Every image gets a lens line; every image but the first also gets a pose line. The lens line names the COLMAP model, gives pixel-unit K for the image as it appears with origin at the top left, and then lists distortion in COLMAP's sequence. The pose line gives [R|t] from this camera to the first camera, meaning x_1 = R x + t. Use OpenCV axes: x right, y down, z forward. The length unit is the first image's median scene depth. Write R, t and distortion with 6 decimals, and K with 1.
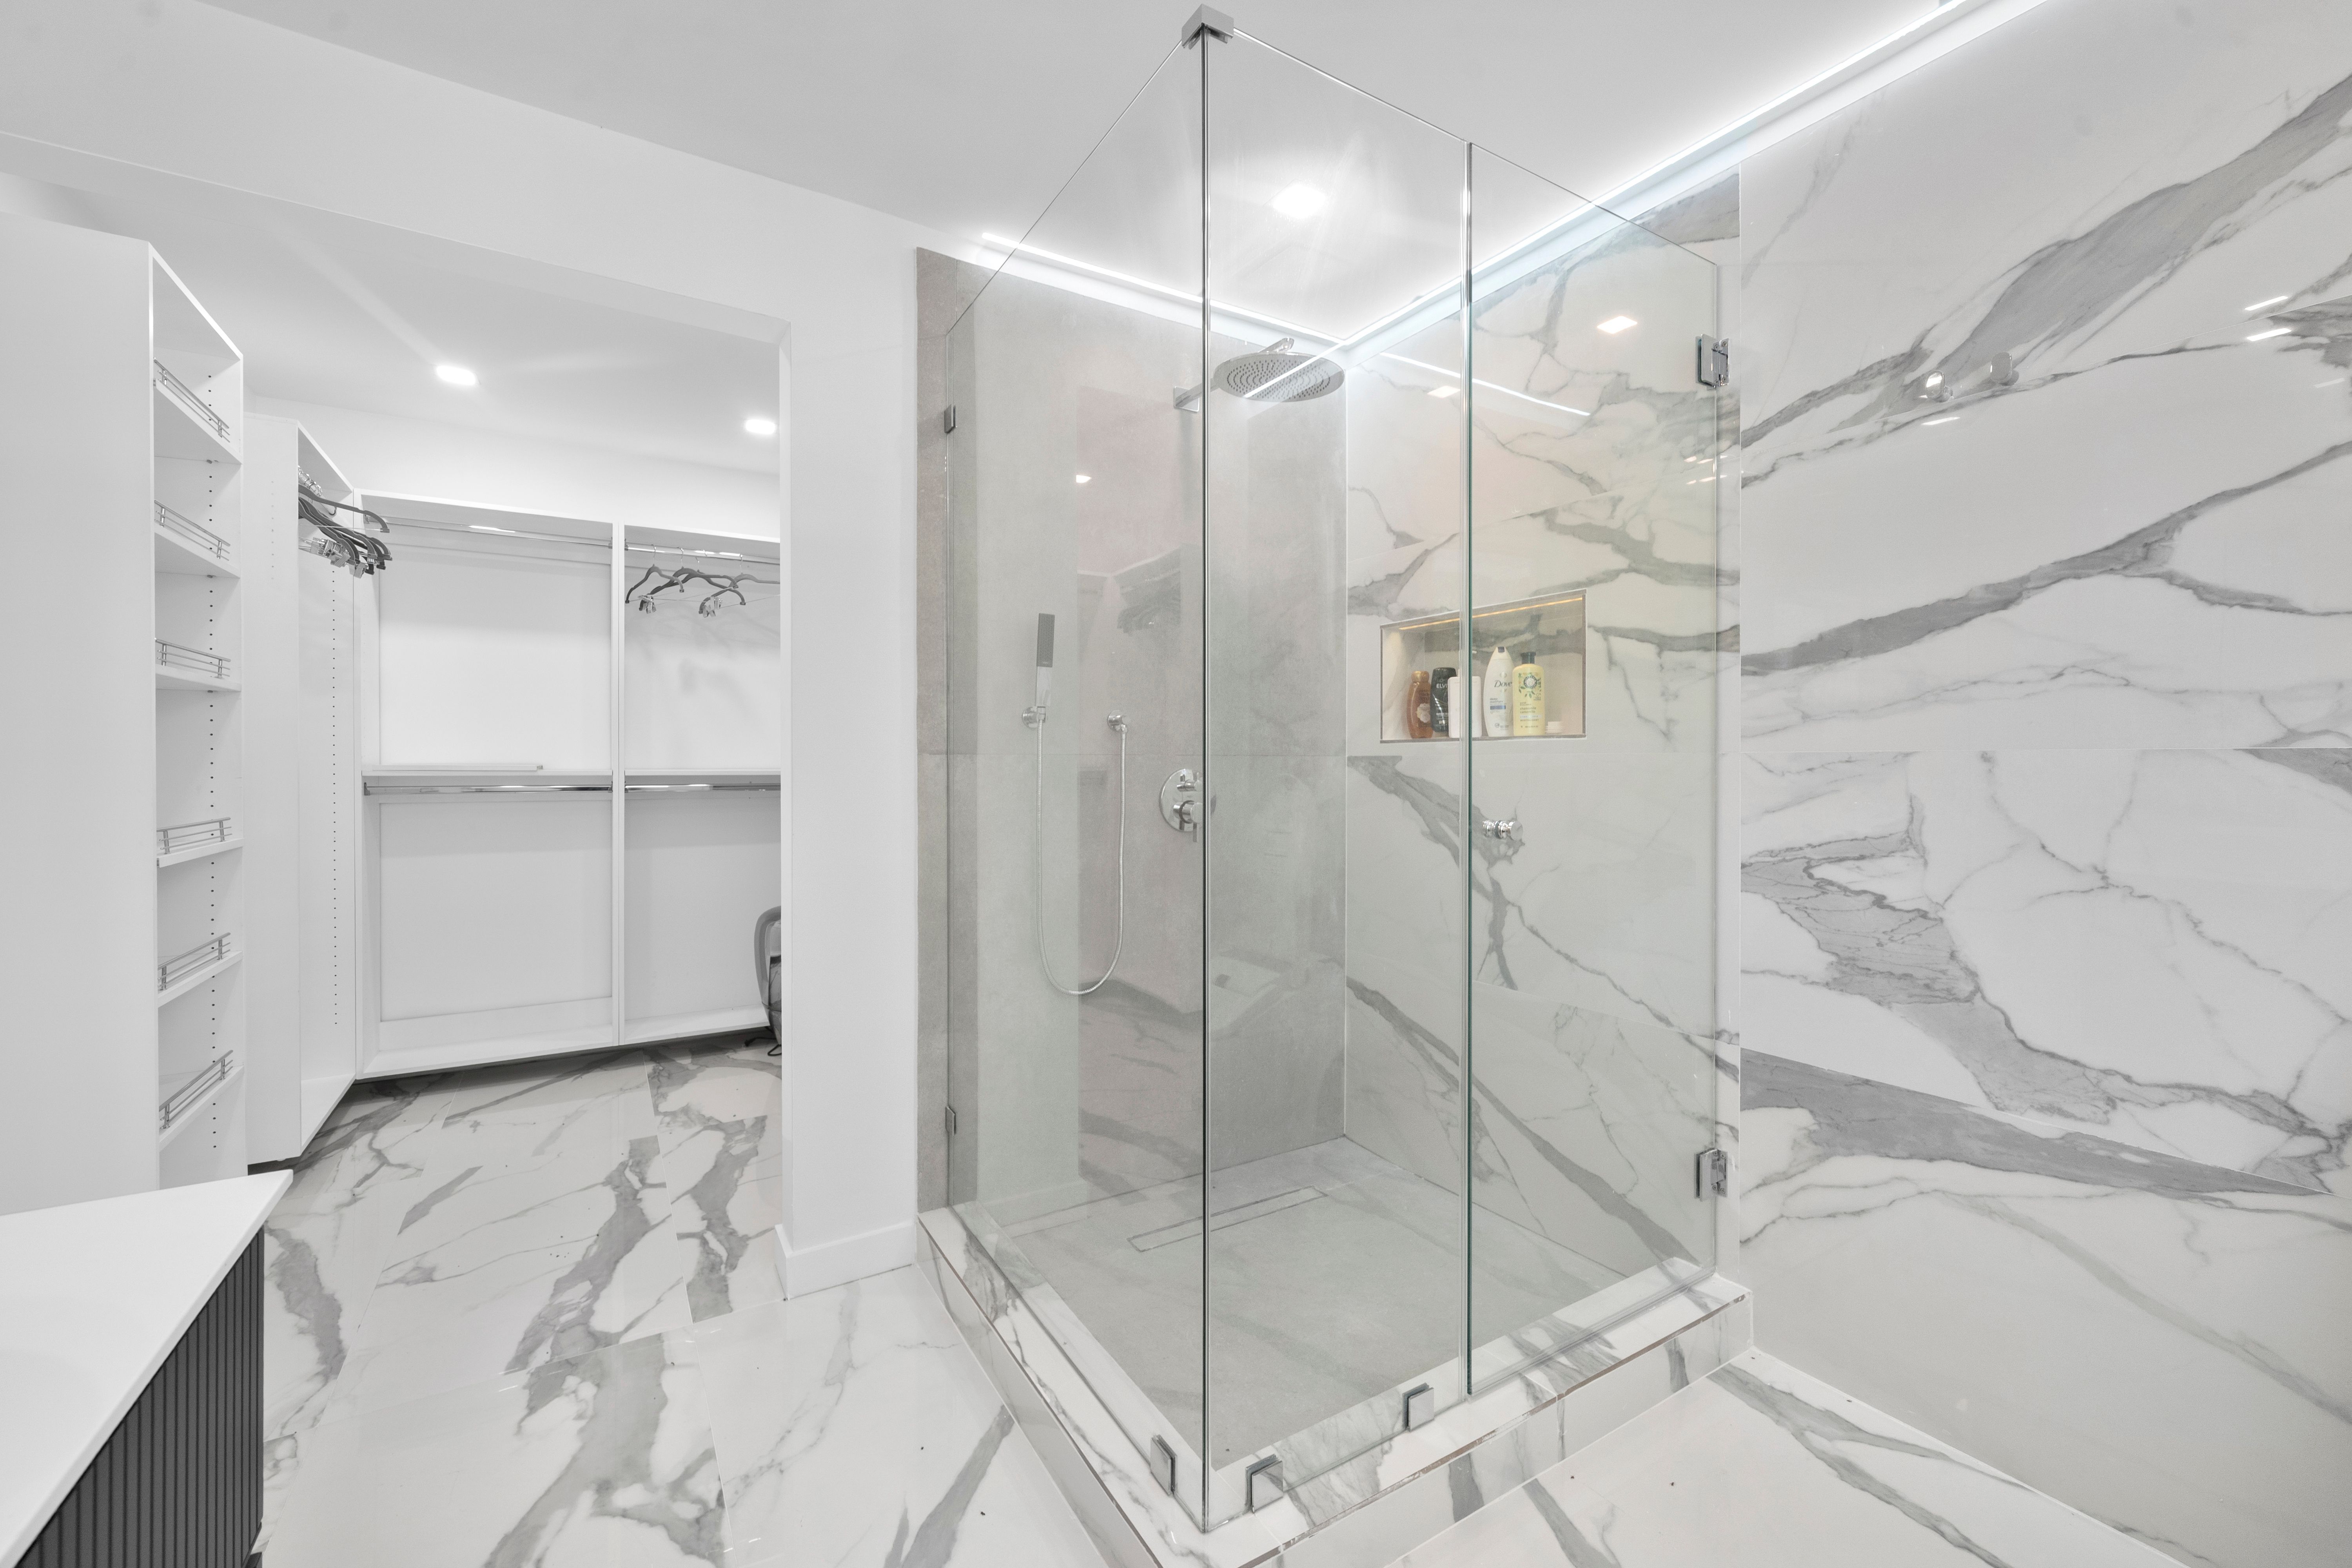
lens RADIAL K [[960.5, 0, 1179.4], [0, 960.5, 776.2], [0, 0, 1]] dist [0.000864, -0.000035]
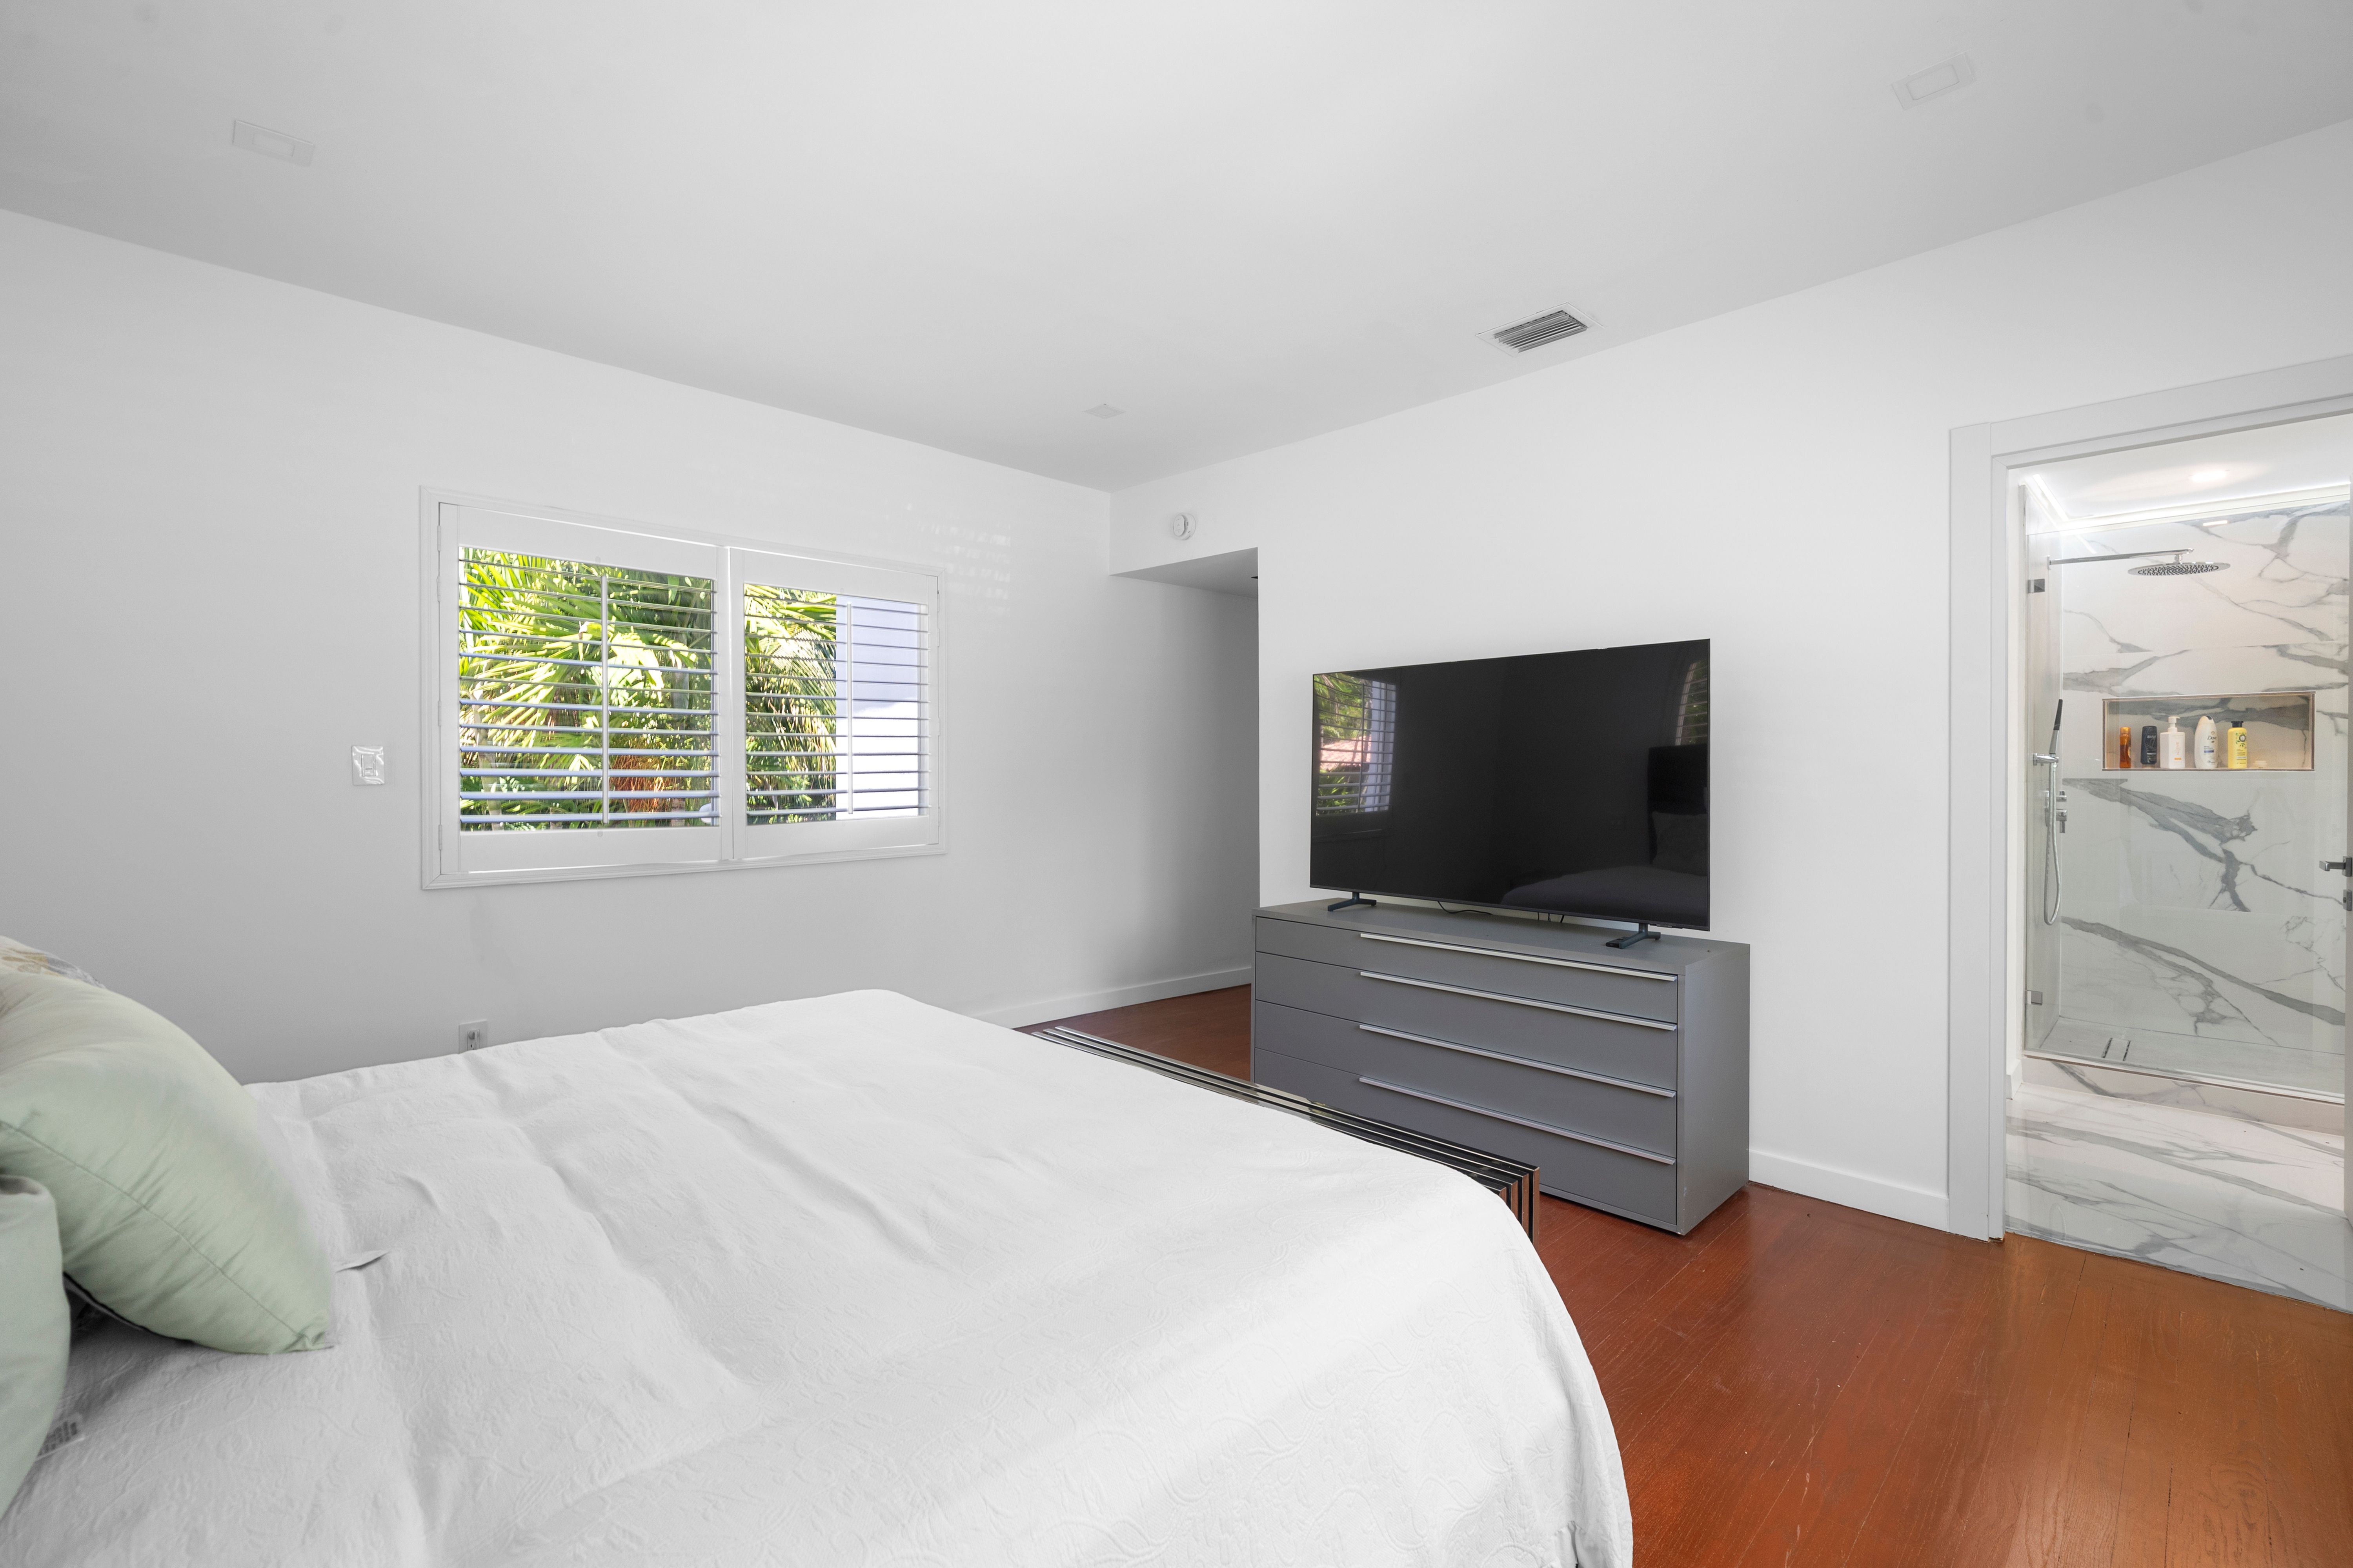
lens RADIAL K [[1023.9, 0, 1180.9], [0, 1023.9, 777.6], [0, 0, 1]] dist [-0.001869, 0.000038]
pose [[0.974382, -0.005314, 0.224835, -1.981299], [0.005585, 0.999984, -0.000567, -0.035230], [-0.224829, 0.001808, 0.974397, -0.396489]]
